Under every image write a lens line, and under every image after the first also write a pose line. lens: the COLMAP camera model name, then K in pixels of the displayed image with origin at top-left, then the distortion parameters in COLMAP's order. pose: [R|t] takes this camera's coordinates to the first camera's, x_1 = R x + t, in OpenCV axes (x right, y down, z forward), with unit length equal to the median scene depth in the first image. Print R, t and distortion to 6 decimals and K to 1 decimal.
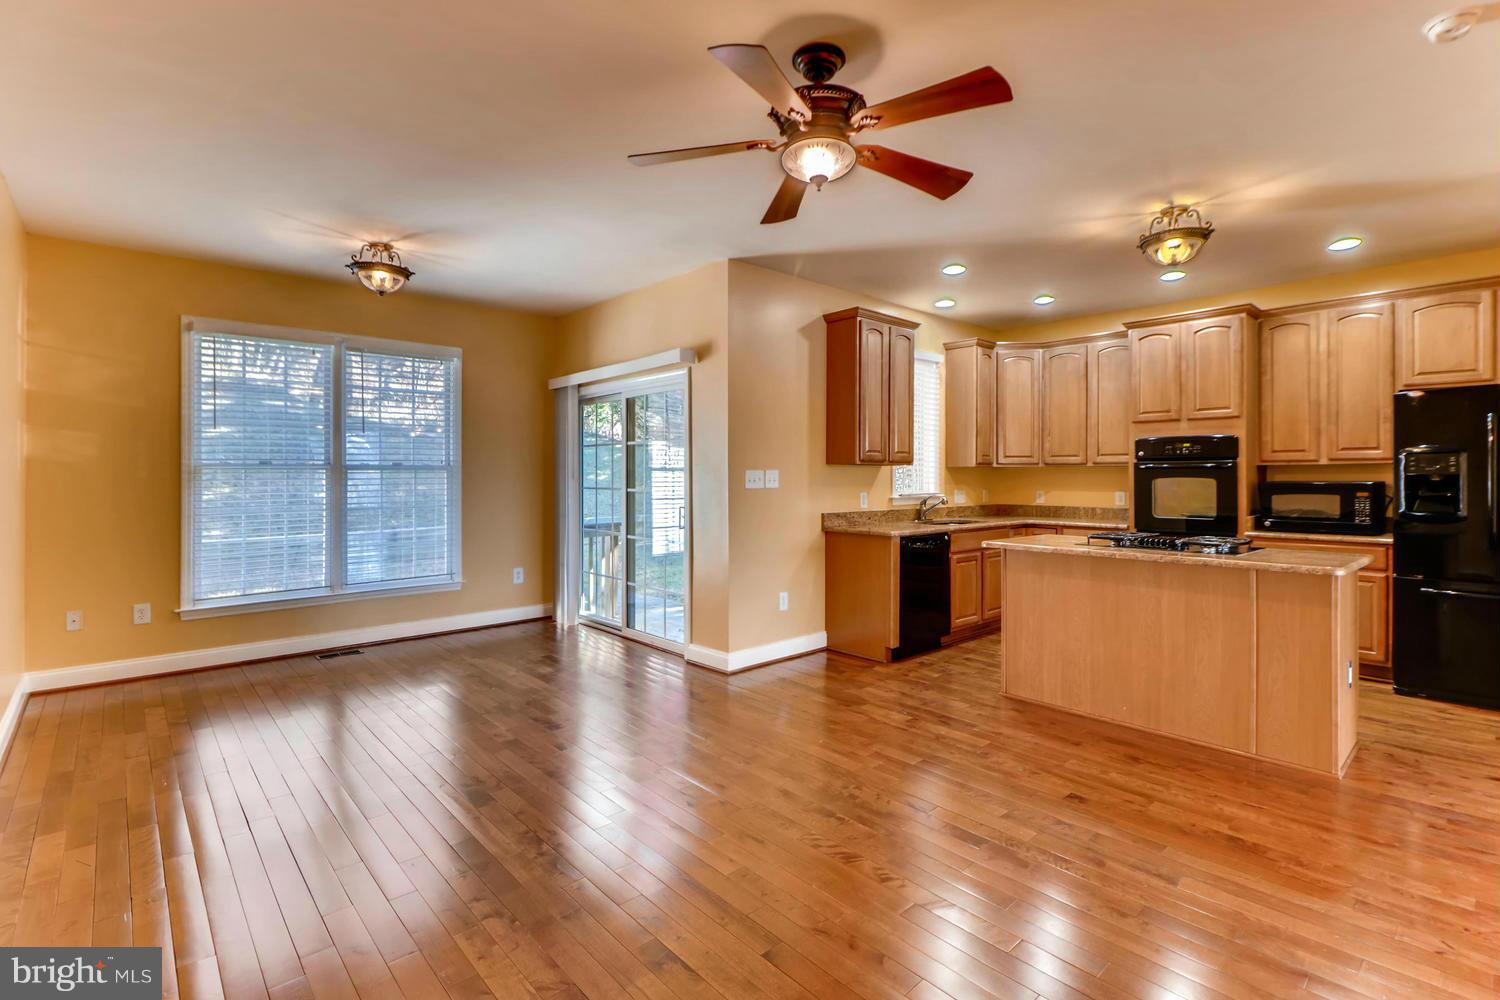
lens RADIAL K [[697.4, 0, 770.4], [0, 697.4, 478.6], [0, 0, 1]] dist [0.012714, -0.000790]
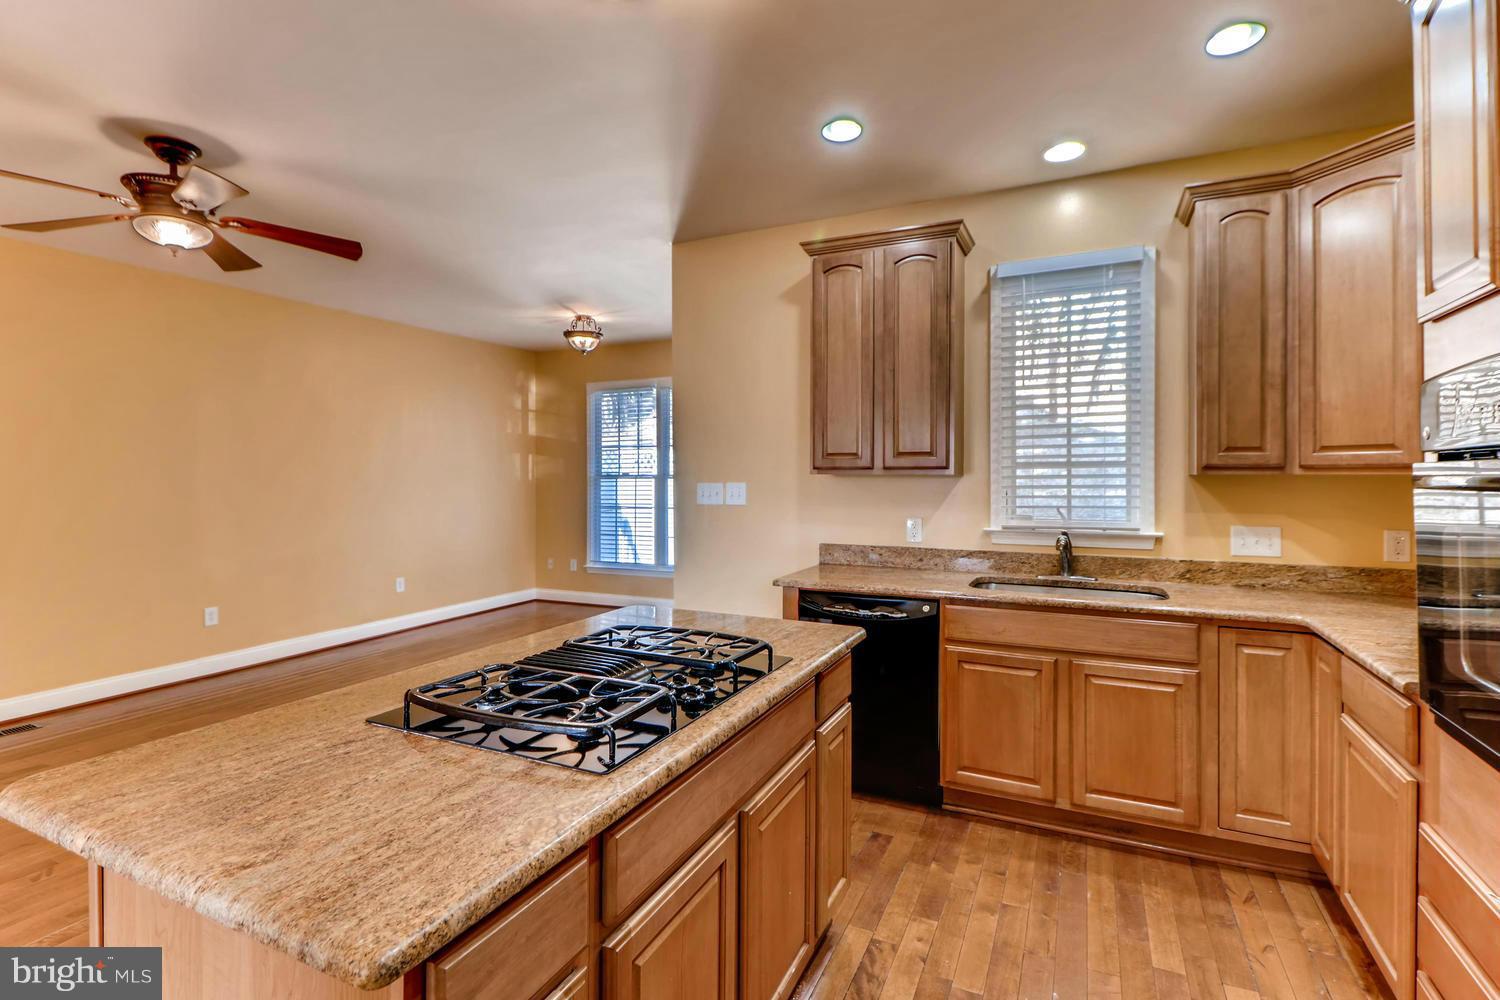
lens RADIAL K [[697.4, 0, 772.4], [0, 697.4, 476.0], [0, 0, 1]] dist [0.012714, -0.000790]
pose [[0.379304, -0.001071, -0.925272, 0.708951], [-0.003976, 0.999988, -0.002788, -0.016203], [0.925264, 0.004736, 0.379295, 0.682969]]
